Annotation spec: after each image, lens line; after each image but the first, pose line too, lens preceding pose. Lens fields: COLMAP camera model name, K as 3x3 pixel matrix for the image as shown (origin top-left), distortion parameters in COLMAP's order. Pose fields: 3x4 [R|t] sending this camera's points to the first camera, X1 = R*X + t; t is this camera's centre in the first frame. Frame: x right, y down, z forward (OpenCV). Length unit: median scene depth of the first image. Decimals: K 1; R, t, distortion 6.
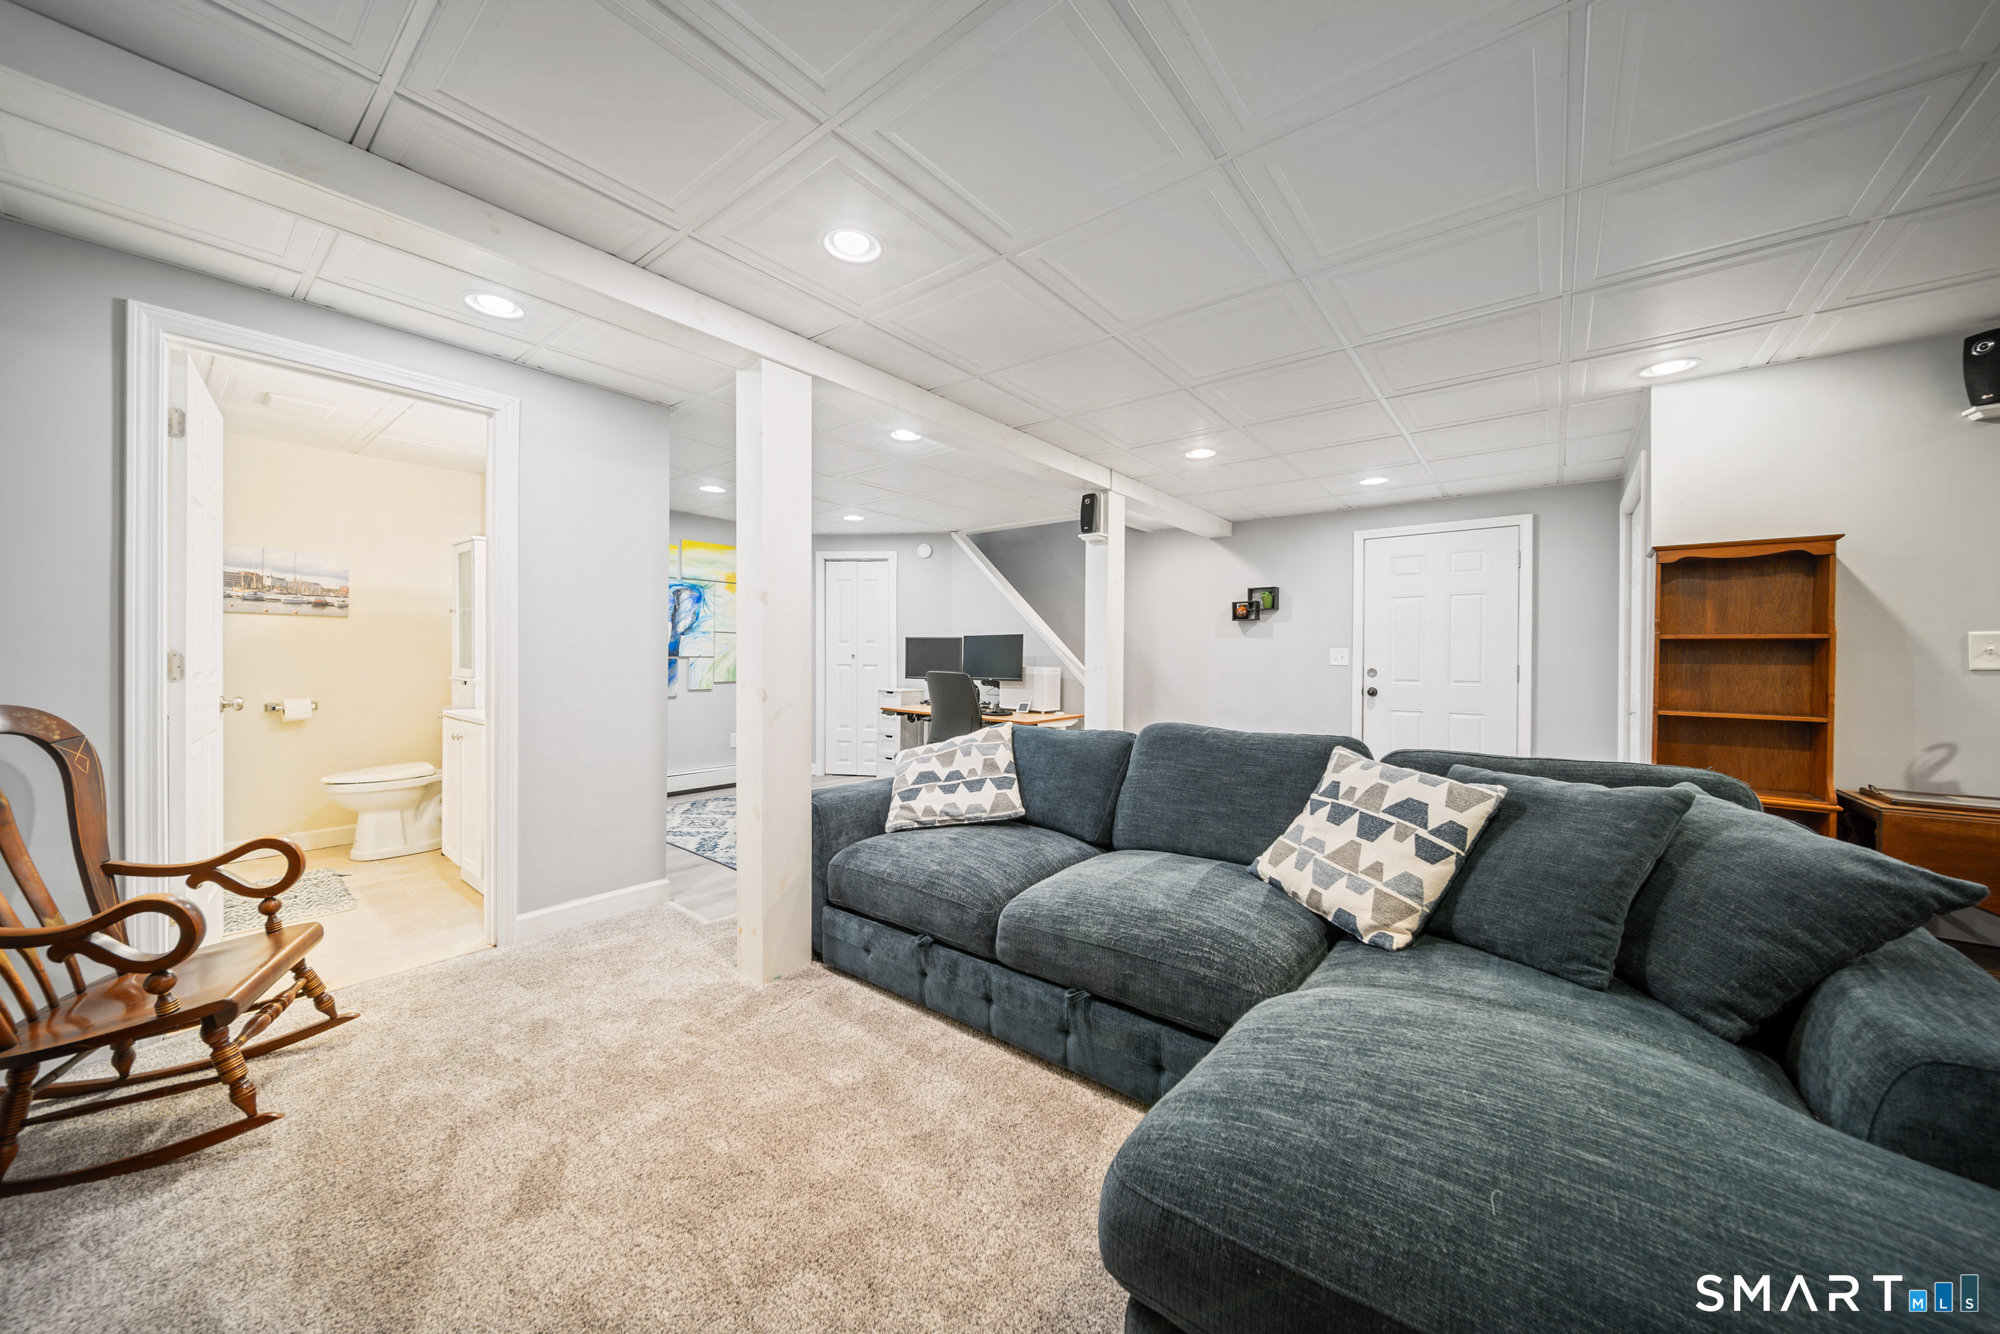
lens RADIAL K [[695.6, 0, 997.0], [0, 695.6, 660.5], [0, 0, 1]] dist [-0.000336, -0.000093]
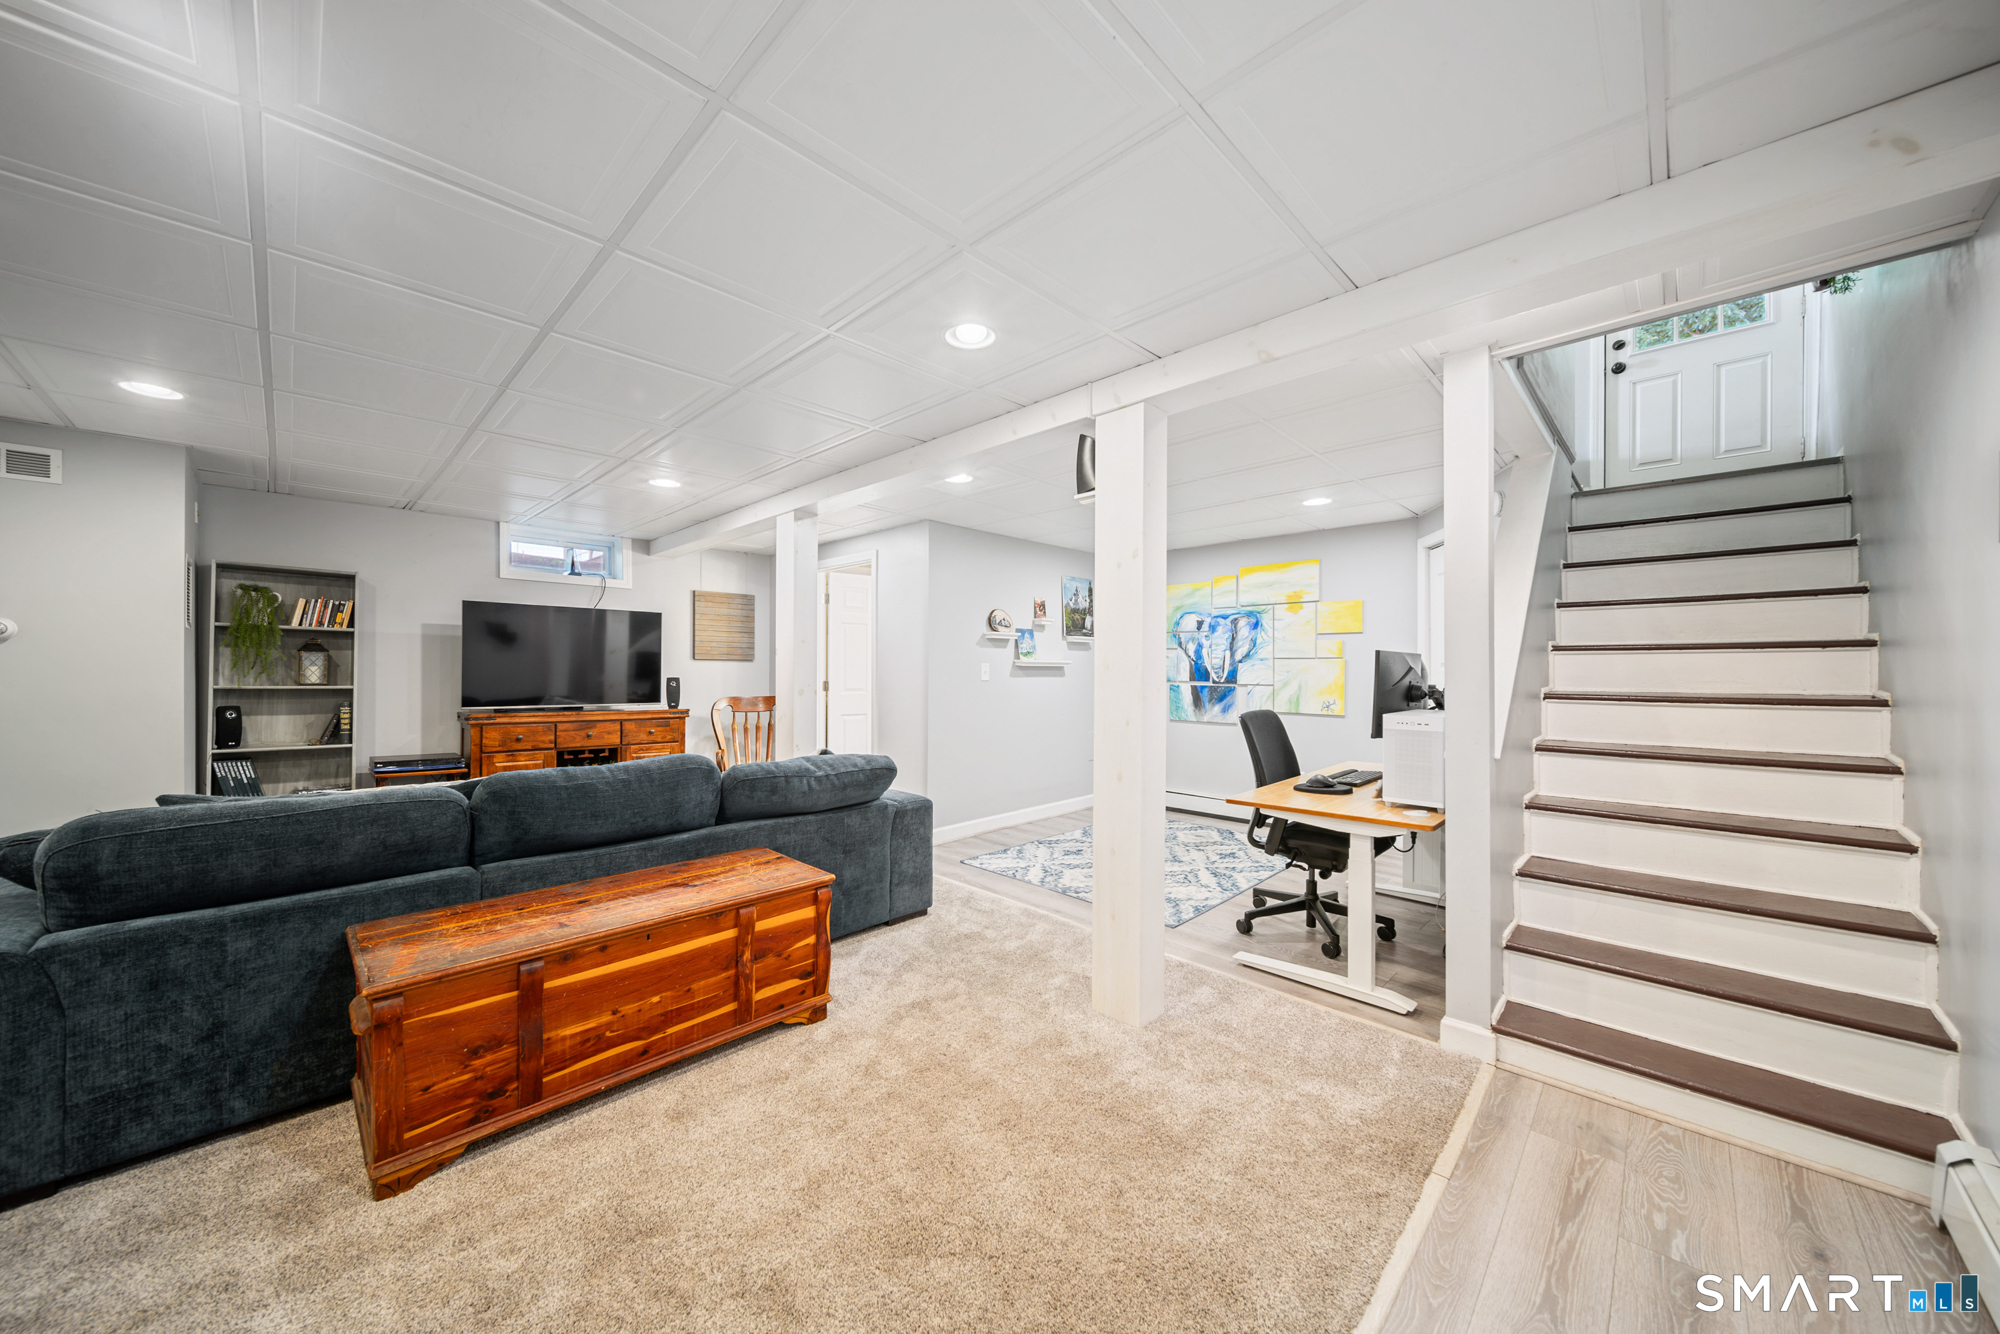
lens RADIAL K [[695.6, 0, 994.5], [0, 695.6, 670.1], [0, 0, 1]] dist [-0.000336, -0.000093]
pose [[-0.105591, -0.009569, -0.994364, 0.571907], [-0.011180, 0.999902, -0.008435, -0.013449], [0.994347, 0.010227, -0.105687, 0.738681]]
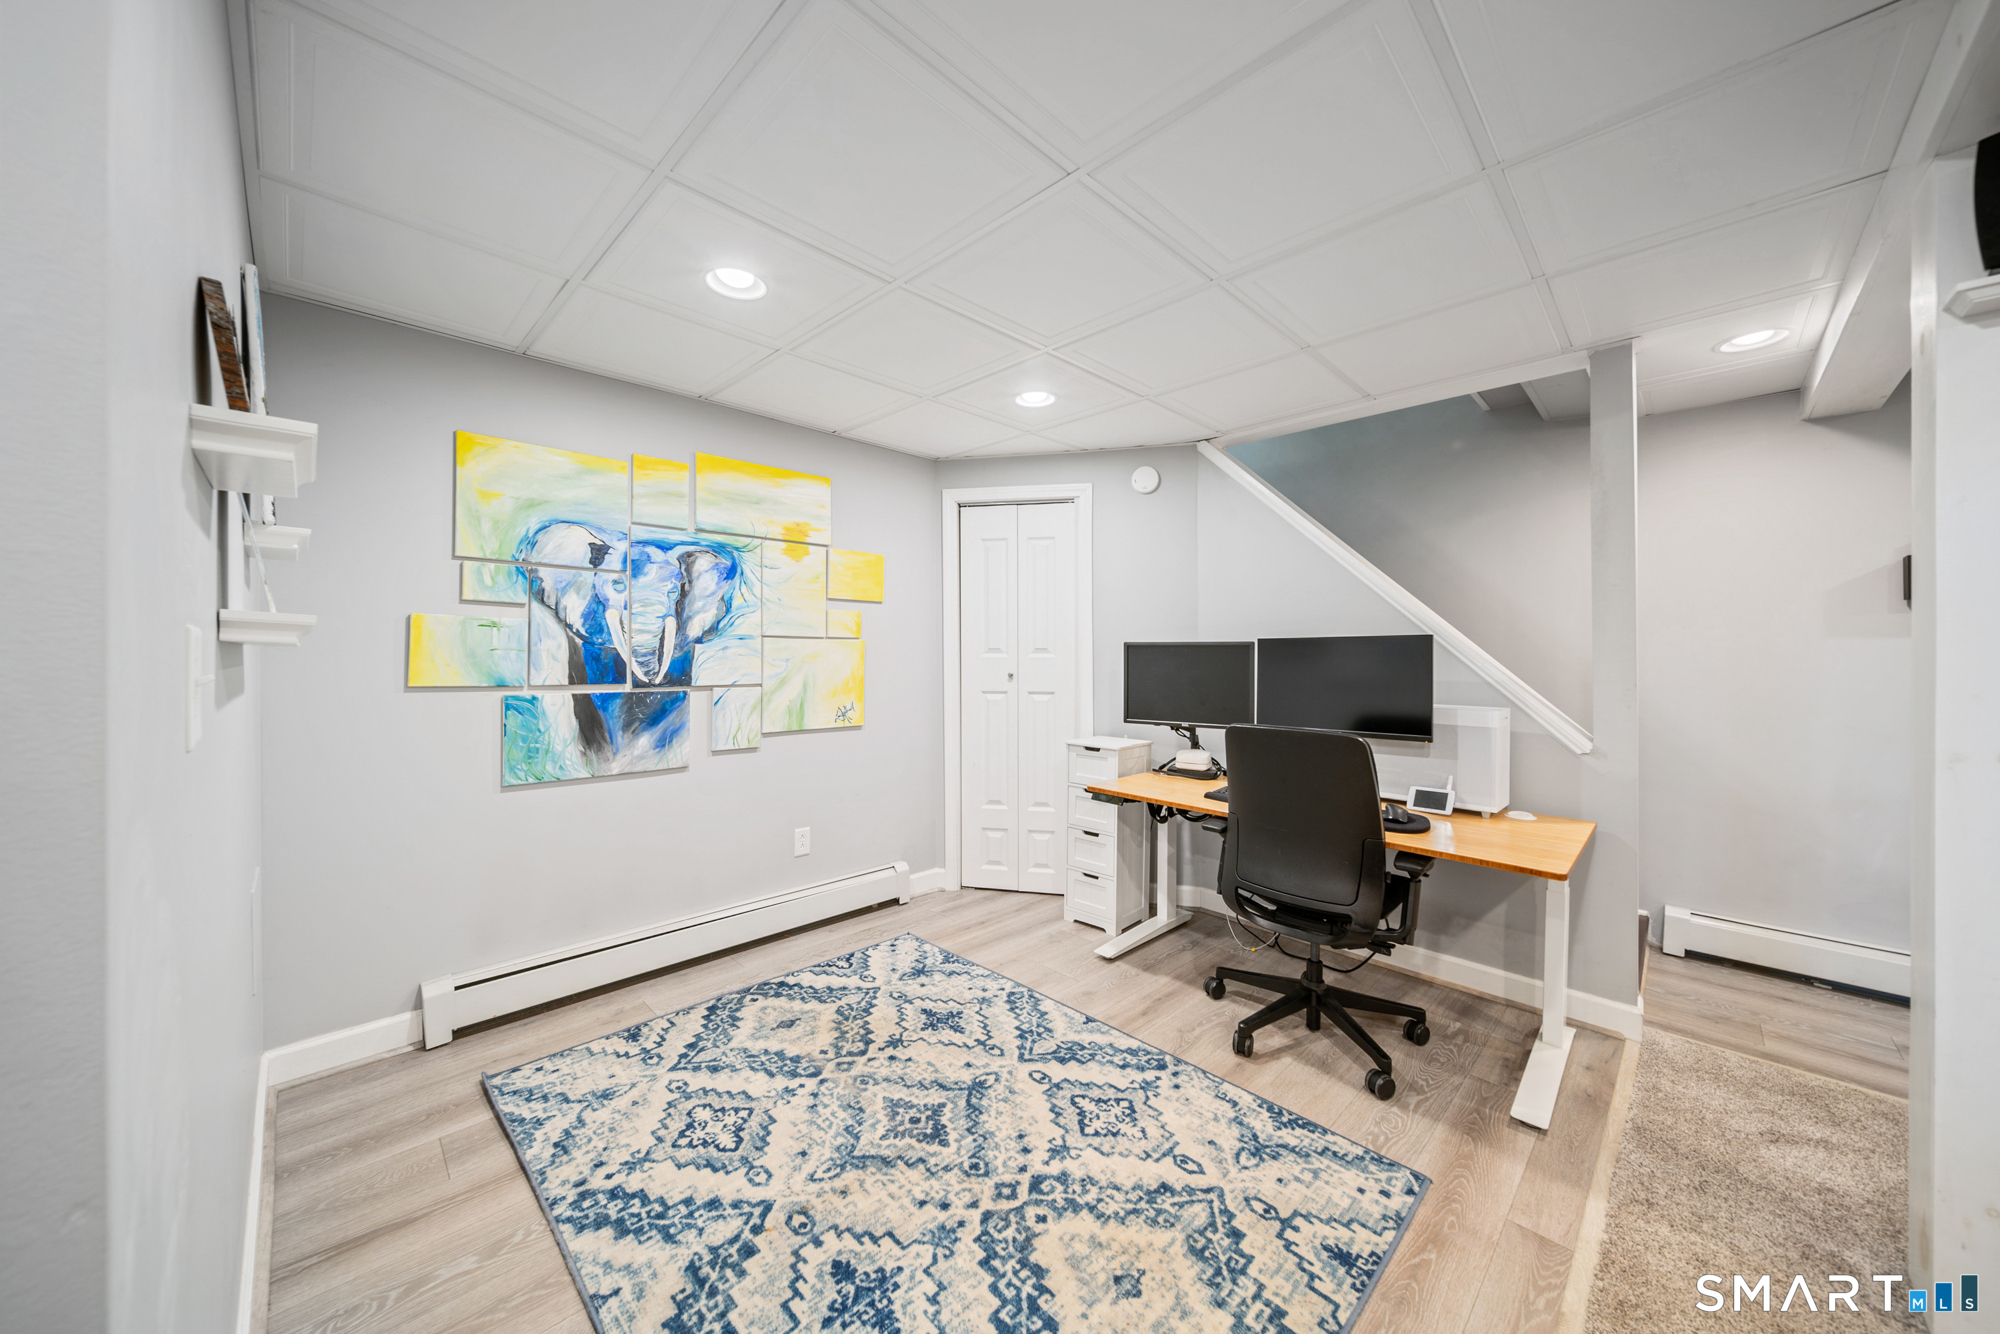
lens RADIAL K [[695.6, 0, 999.7], [0, 695.6, 657.4], [0, 0, 1]] dist [-0.000336, -0.000093]
pose [[0.993408, -0.007605, -0.114379, -0.175913], [0.007219, 0.999967, -0.003784, -0.022536], [0.114404, 0.002933, 0.993430, 0.516758]]
